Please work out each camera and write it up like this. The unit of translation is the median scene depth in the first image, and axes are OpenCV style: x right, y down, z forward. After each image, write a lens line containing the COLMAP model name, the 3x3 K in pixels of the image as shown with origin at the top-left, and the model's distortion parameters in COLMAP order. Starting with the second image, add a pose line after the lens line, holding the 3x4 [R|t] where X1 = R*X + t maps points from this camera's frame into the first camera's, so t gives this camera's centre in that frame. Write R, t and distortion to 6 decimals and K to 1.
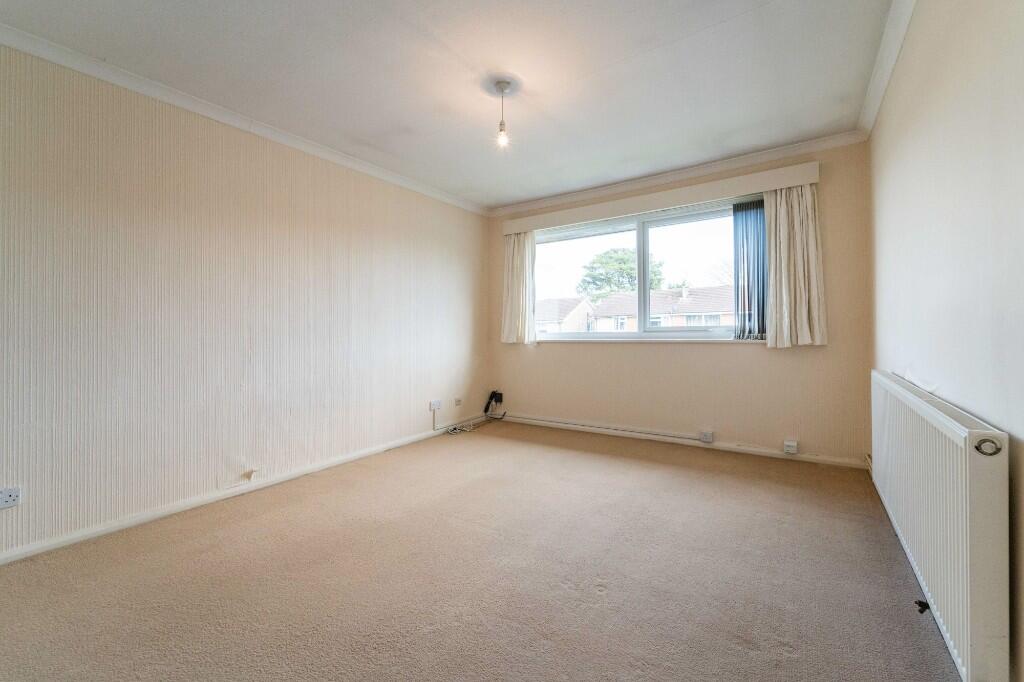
lens RADIAL K [[424.1, 0, 516.0], [0, 424.1, 336.5], [0, 0, 1]] dist [0.010115, -0.001465]
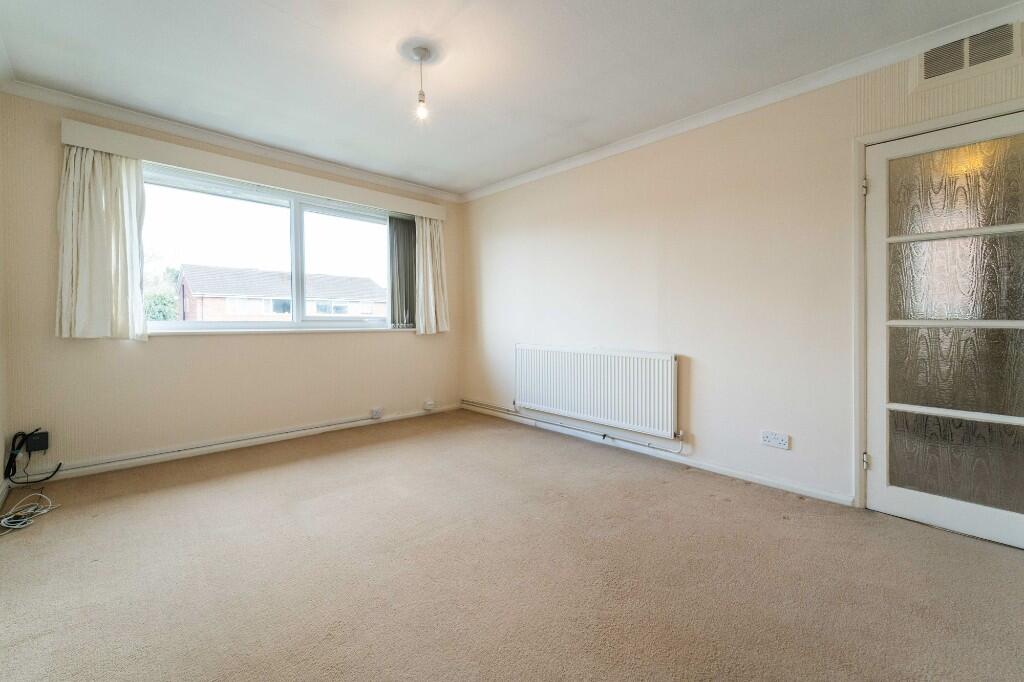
lens RADIAL K [[424.1, 0, 517.5], [0, 424.1, 332.1], [0, 0, 1]] dist [0.010115, -0.001465]
pose [[0.202385, -0.013743, 0.979210, -0.536580], [0.005651, 0.999901, 0.012865, 0.003480], [-0.979290, 0.002930, 0.202443, 0.362534]]
